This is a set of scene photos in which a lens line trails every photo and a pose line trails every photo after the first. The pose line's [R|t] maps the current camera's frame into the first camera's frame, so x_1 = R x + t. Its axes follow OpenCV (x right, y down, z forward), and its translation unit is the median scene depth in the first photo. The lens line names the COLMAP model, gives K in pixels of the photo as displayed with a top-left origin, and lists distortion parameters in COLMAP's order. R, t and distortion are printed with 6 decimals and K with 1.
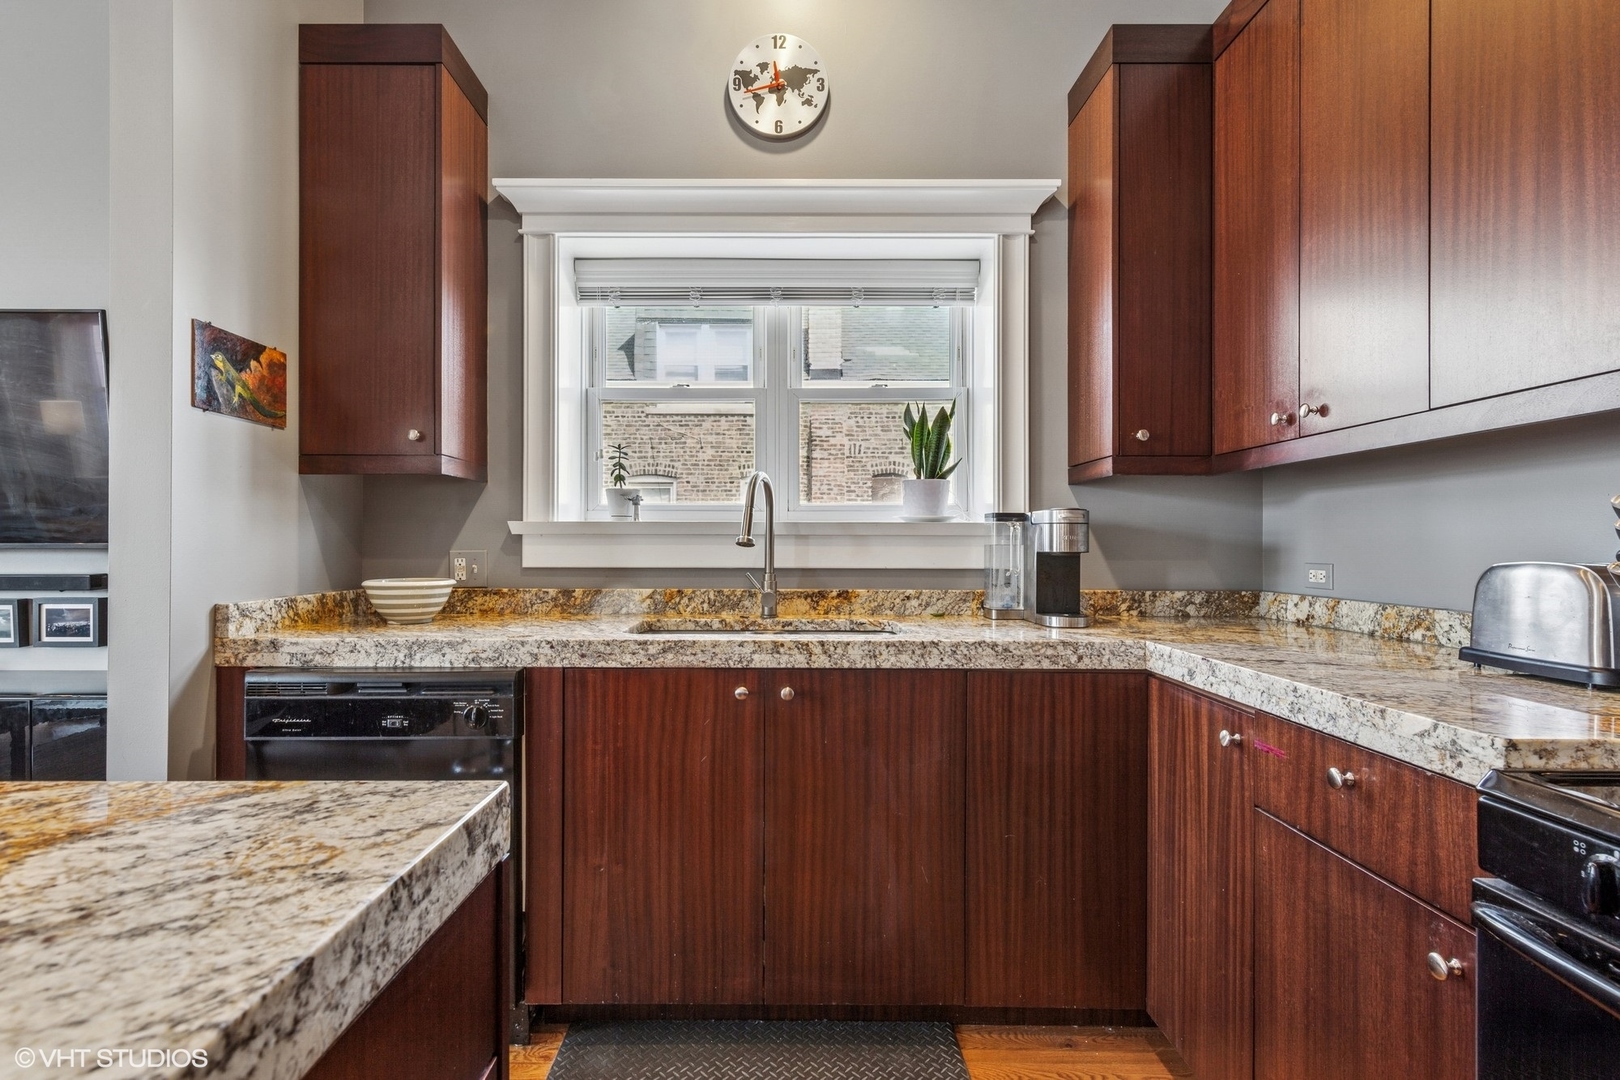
lens RADIAL K [[802.4, 0, 800.6], [0, 802.4, 550.1], [0, 0, 1]] dist [-0.002957, -0.000446]
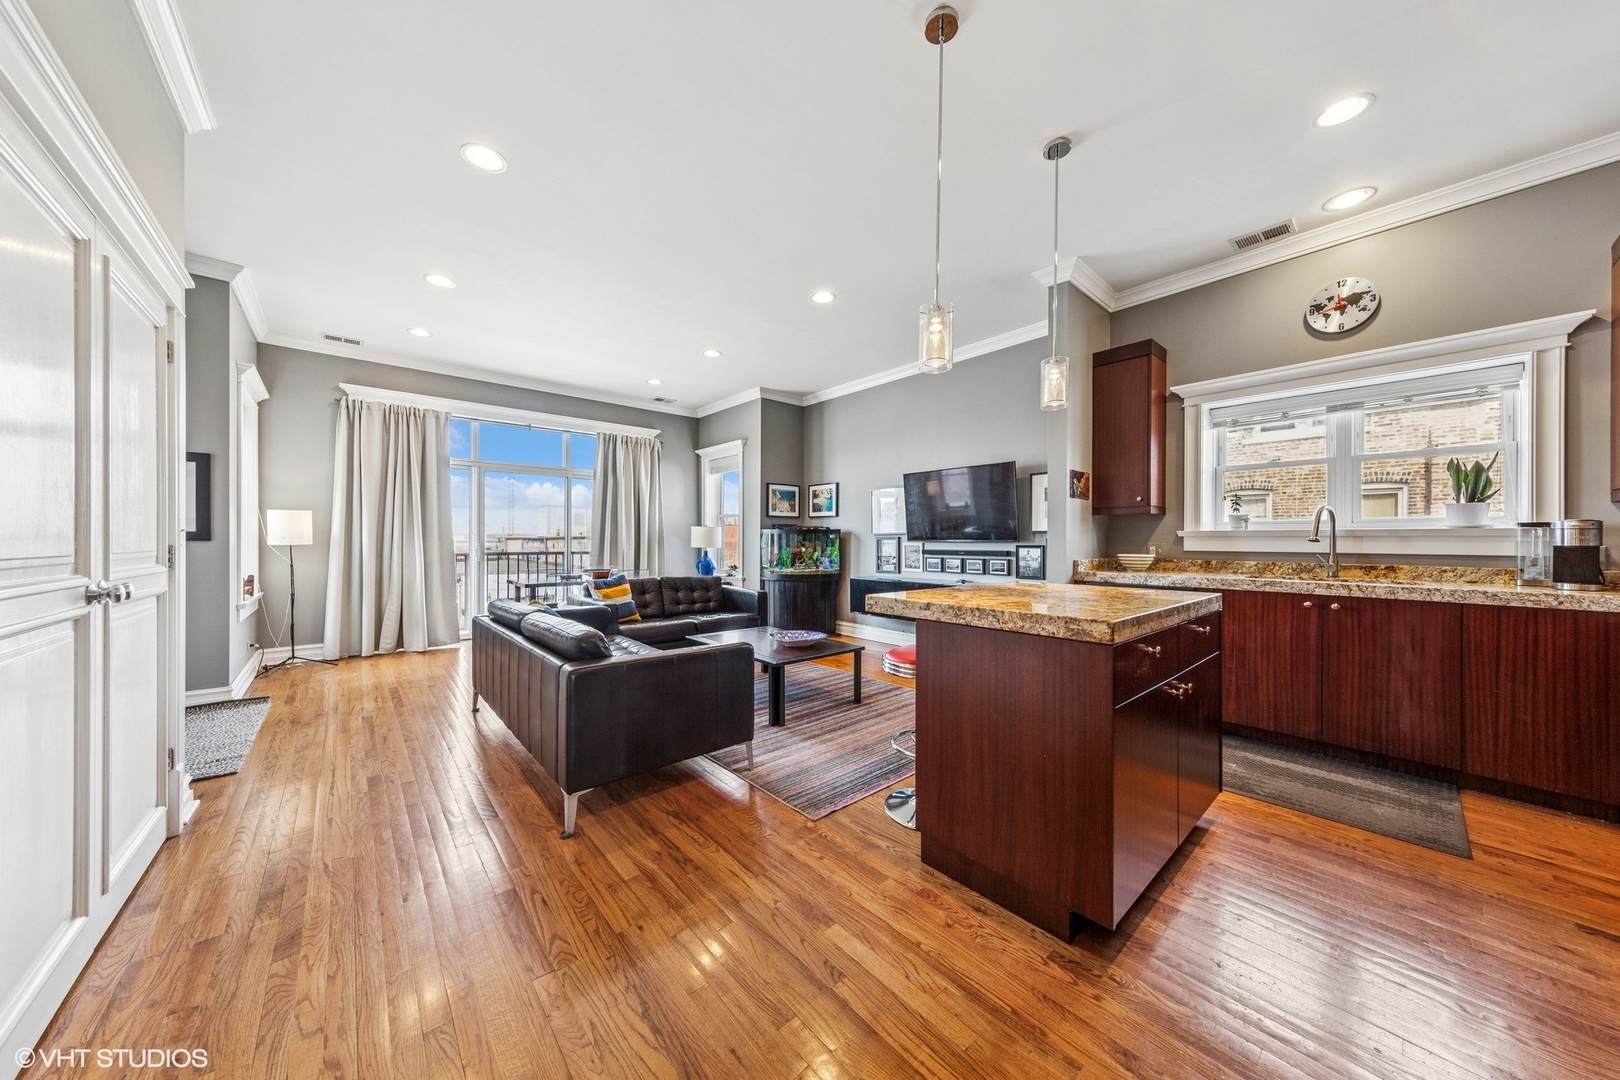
lens RADIAL K [[533.4, 0, 808.9], [0, 533.4, 539.1], [0, 0, 1]] dist [0.009335, -0.000521]
pose [[0.647474, -0.001007, -0.762087, 0.138254], [-0.005711, 0.999965, -0.006174, 0.004111], [0.762066, 0.008350, 0.647445, -0.870964]]
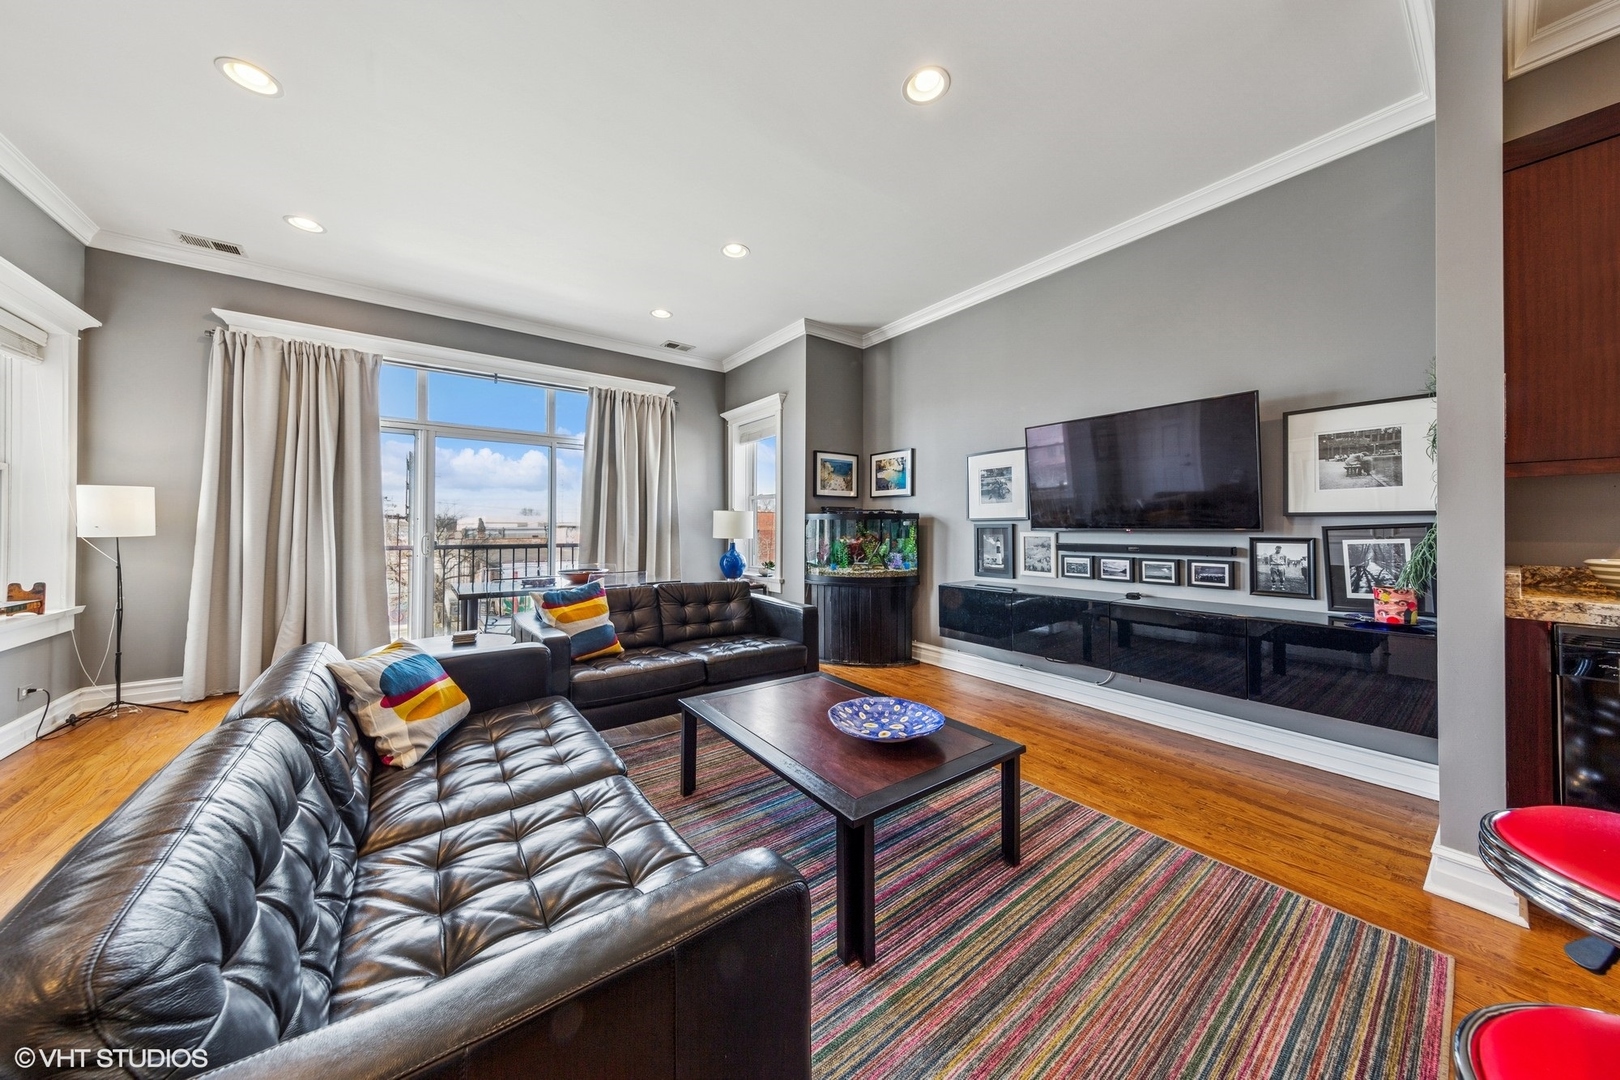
lens RADIAL K [[533.4, 0, 816.6], [0, 533.4, 520.4], [0, 0, 1]] dist [0.009335, -0.000521]
pose [[0.601575, -0.011350, -0.798736, -0.543640], [-0.005004, 0.999826, -0.017976, -0.001495], [0.798801, 0.014811, 0.601413, -0.418869]]
